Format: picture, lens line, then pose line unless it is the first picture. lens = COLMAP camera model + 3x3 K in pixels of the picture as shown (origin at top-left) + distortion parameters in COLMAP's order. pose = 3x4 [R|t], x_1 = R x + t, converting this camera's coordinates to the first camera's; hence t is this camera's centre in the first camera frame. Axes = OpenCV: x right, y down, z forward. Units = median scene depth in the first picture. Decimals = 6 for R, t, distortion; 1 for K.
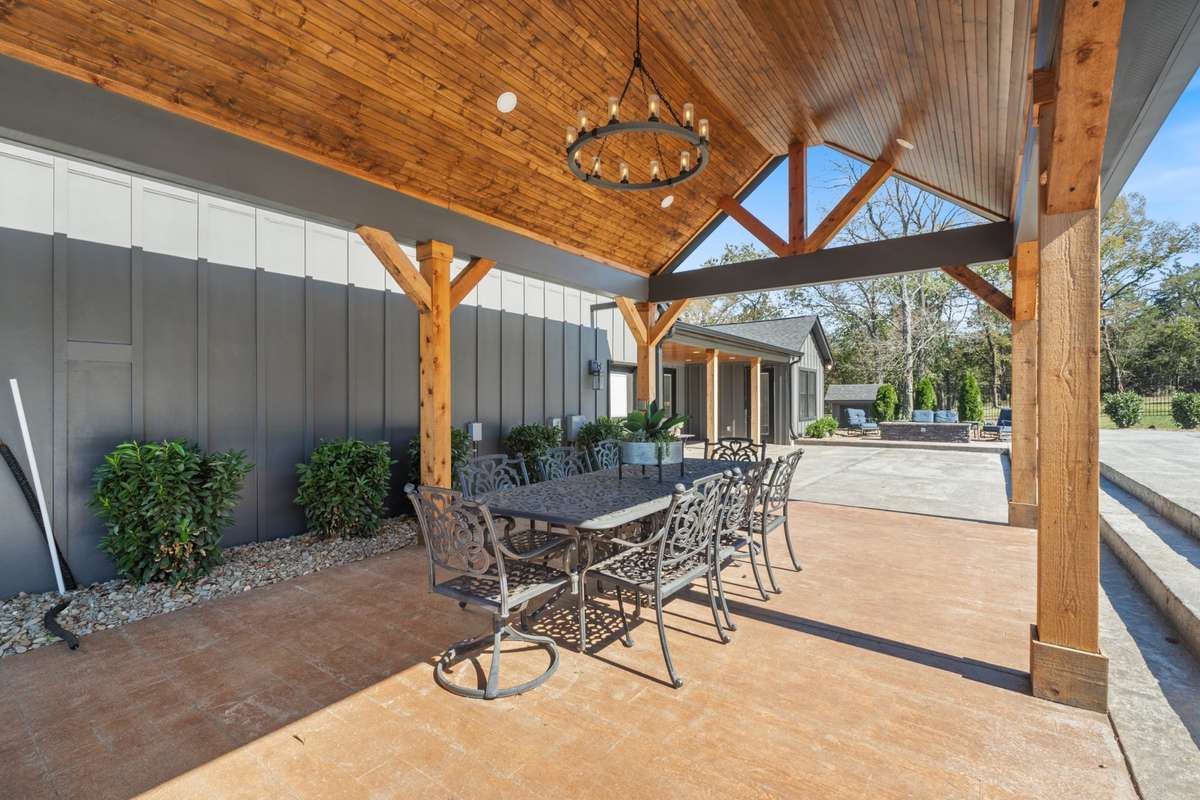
lens RADIAL K [[536.2, 0, 598.9], [0, 536.2, 400.2], [0, 0, 1]] dist [0.003416, 0.000005]
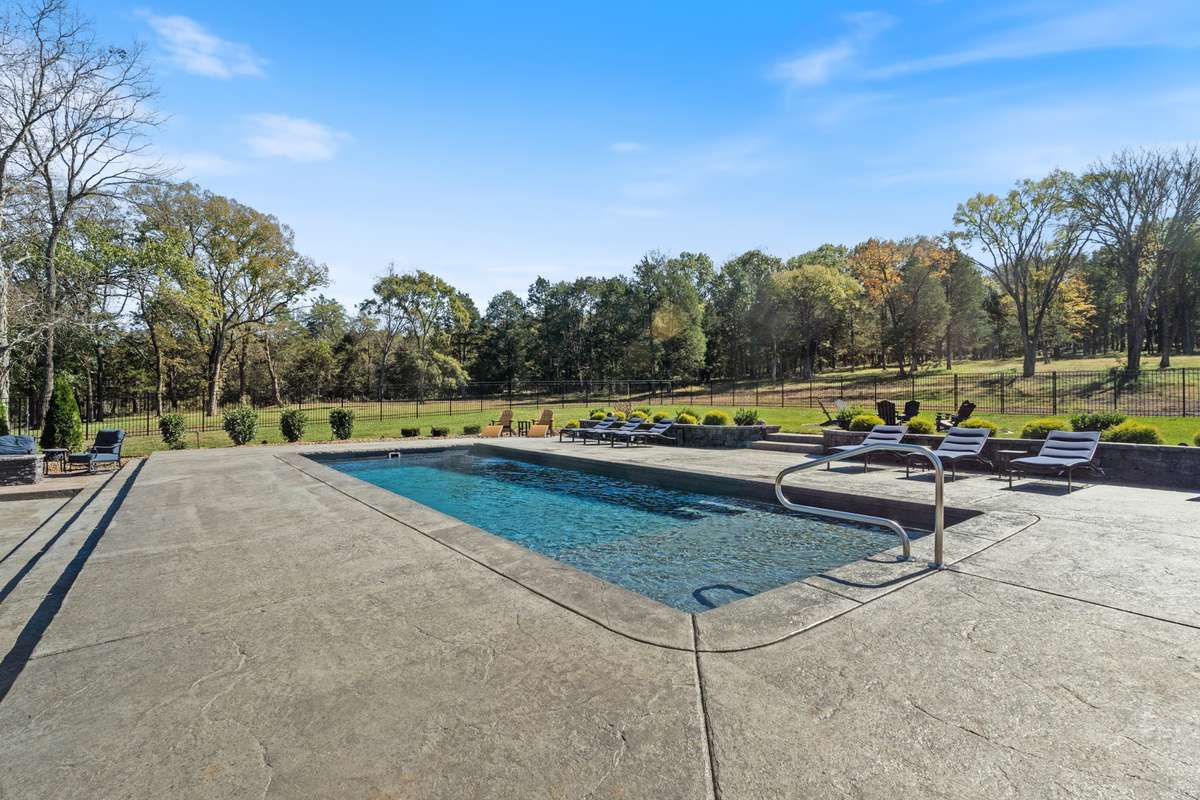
lens RADIAL K [[536.2, 0, 600.0], [0, 536.2, 400.8], [0, 0, 1]] dist [0.003416, 0.000005]
pose [[0.284731, 0.000136, 0.958607, 0.096261], [0.003789, 0.999992, -0.001267, -0.009652], [-0.958600, 0.003992, 0.284729, 0.043405]]
